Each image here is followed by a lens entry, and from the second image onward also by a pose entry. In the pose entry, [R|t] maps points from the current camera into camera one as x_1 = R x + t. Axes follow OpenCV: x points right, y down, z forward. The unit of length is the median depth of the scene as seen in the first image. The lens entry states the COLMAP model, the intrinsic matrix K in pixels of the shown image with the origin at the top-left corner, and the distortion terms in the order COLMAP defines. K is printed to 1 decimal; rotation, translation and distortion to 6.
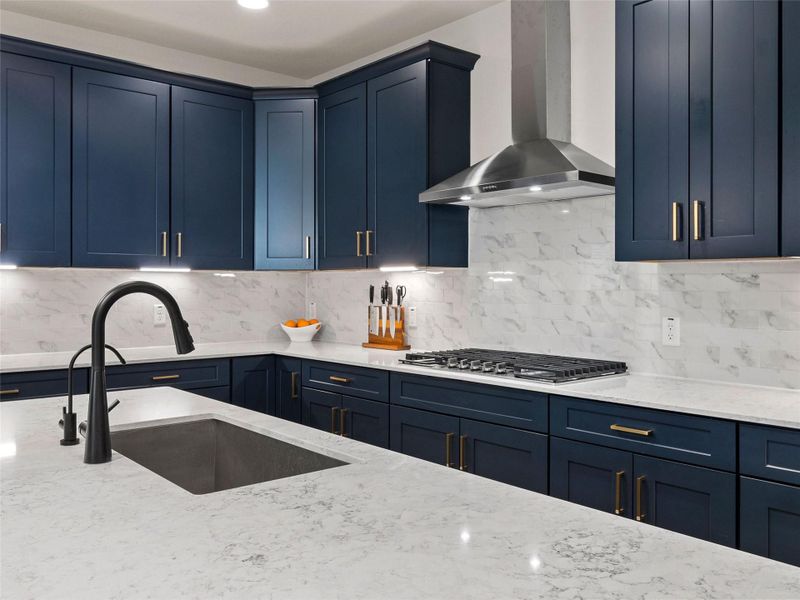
lens RADIAL K [[690.6, 0, 401.9], [0, 690.6, 282.9], [0, 0, 1]] dist [0.000681, -0.004282]
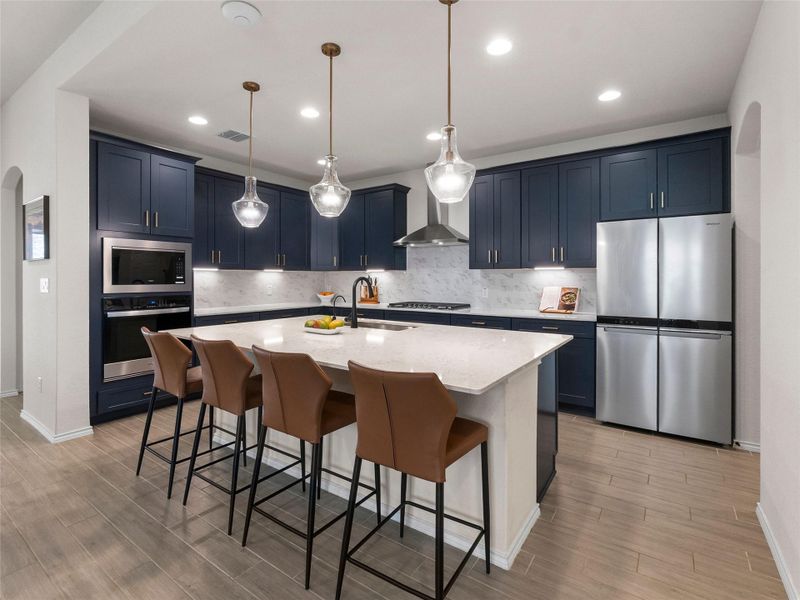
lens RADIAL K [[398.2, 0, 397.8], [0, 398.2, 278.3], [0, 0, 1]] dist [-0.002386, -0.001195]
pose [[0.969377, -0.002438, 0.245566, -0.315673], [0.000731, 0.999975, 0.007045, -0.003199], [-0.245577, -0.006649, 0.969354, -0.450982]]
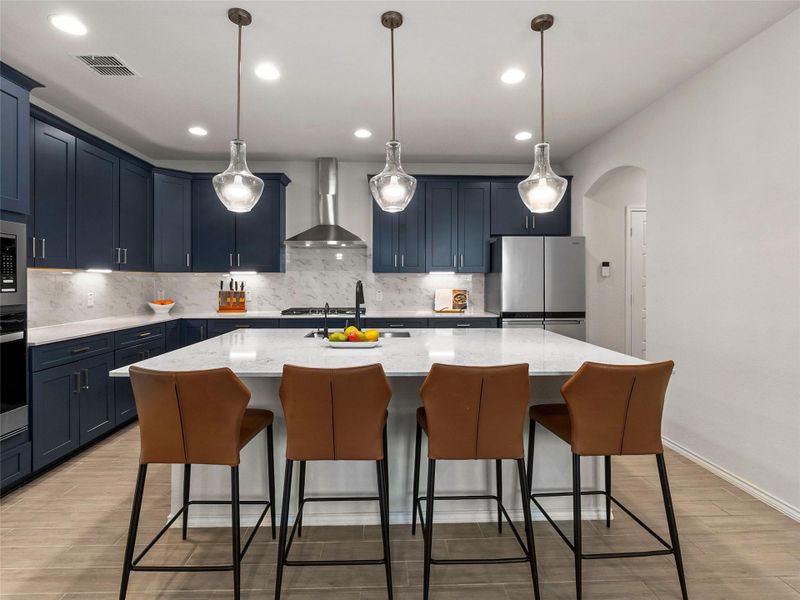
lens RADIAL K [[398.2, 0, 397.8], [0, 398.2, 278.3], [0, 0, 1]] dist [-0.002386, -0.001195]
pose [[0.616299, 0.003529, 0.787504, -0.750498], [-0.003482, 0.999992, -0.001756, -0.003612], [-0.787504, -0.001660, 0.616307, -0.107502]]
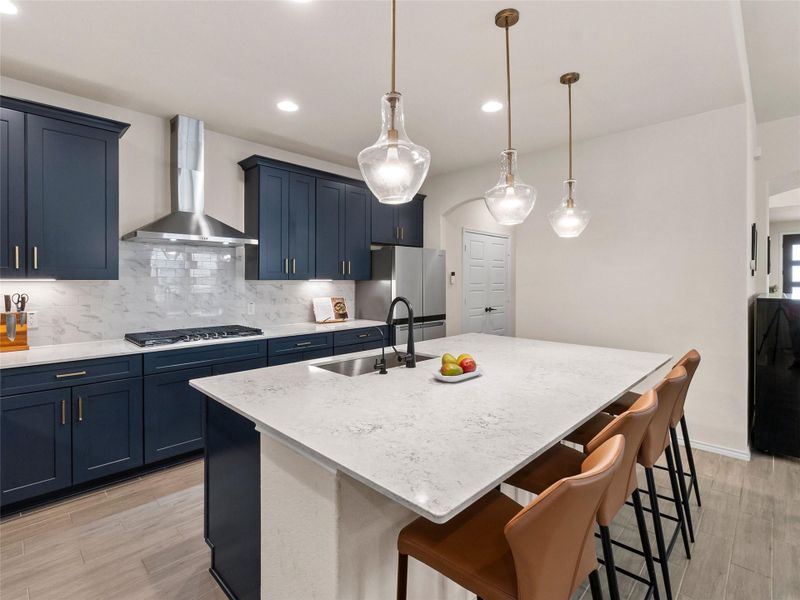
lens RADIAL K [[387.2, 0, 397.2], [0, 387.2, 282.6], [0, 0, 1]] dist [-0.002260, -0.000300]
pose [[-0.093408, -0.006544, 0.995606, -0.810289], [-0.006382, 0.999962, 0.005973, -0.026158], [-0.995607, -0.005796, -0.093446, 0.503936]]
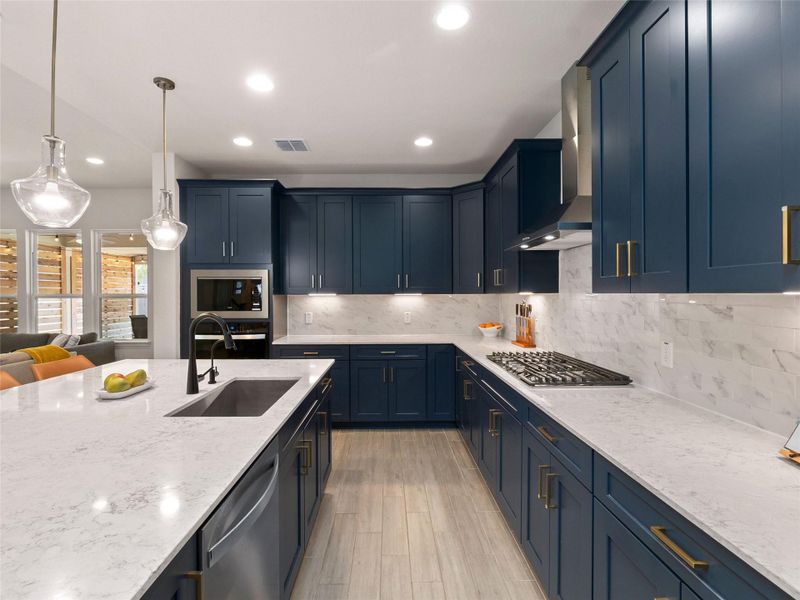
lens RADIAL K [[393.1, 0, 395.4], [0, 393.1, 295.3], [0, 0, 1]] dist [-0.000773, -0.000475]
pose [[0.763985, -0.003312, -0.645226, 0.377068], [0.009038, 0.999944, 0.005569, -0.026383], [0.645171, -0.010086, 0.763972, 0.189067]]
